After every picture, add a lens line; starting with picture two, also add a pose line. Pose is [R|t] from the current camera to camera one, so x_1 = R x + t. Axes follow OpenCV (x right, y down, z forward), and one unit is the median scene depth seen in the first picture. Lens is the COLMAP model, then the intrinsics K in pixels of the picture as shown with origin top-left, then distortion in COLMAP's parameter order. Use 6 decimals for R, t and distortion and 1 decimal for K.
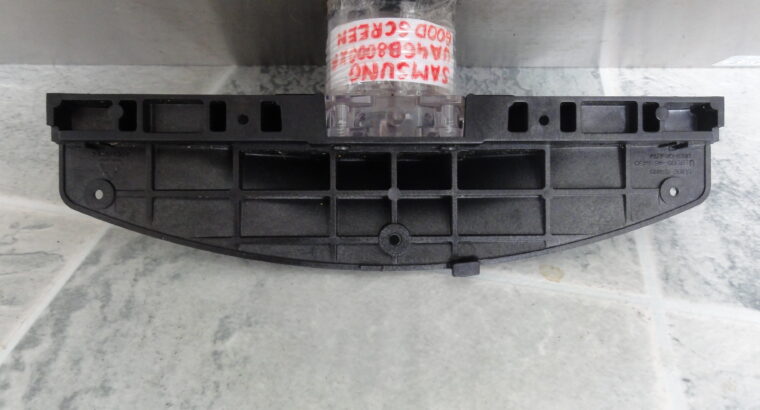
lens RADIAL K [[507.4, 0, 380.0], [0, 507.4, 205.0], [0, 0, 1]] dist [-0.002803, 0.004498]
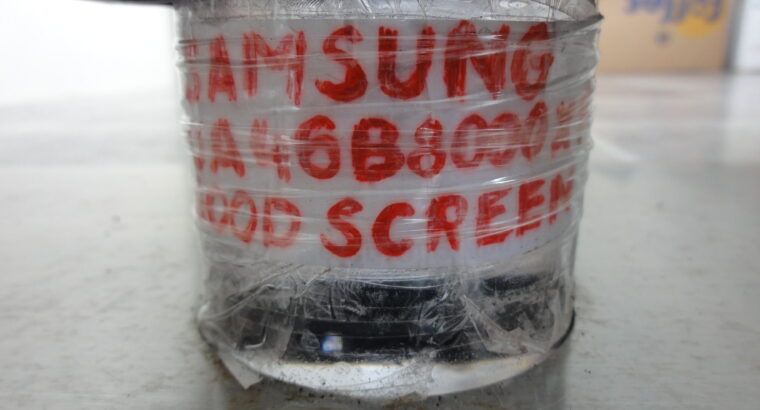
lens RADIAL K [[507.4, 0, 380.0], [0, 507.4, 205.0], [0, 0, 1]] dist [-0.002803, 0.004498]
pose [[-0.999902, 0.000818, 0.014007, 0.023732], [-0.004357, -0.967060, -0.254510, -0.267213], [0.013337, -0.254546, 0.966969, 0.746300]]
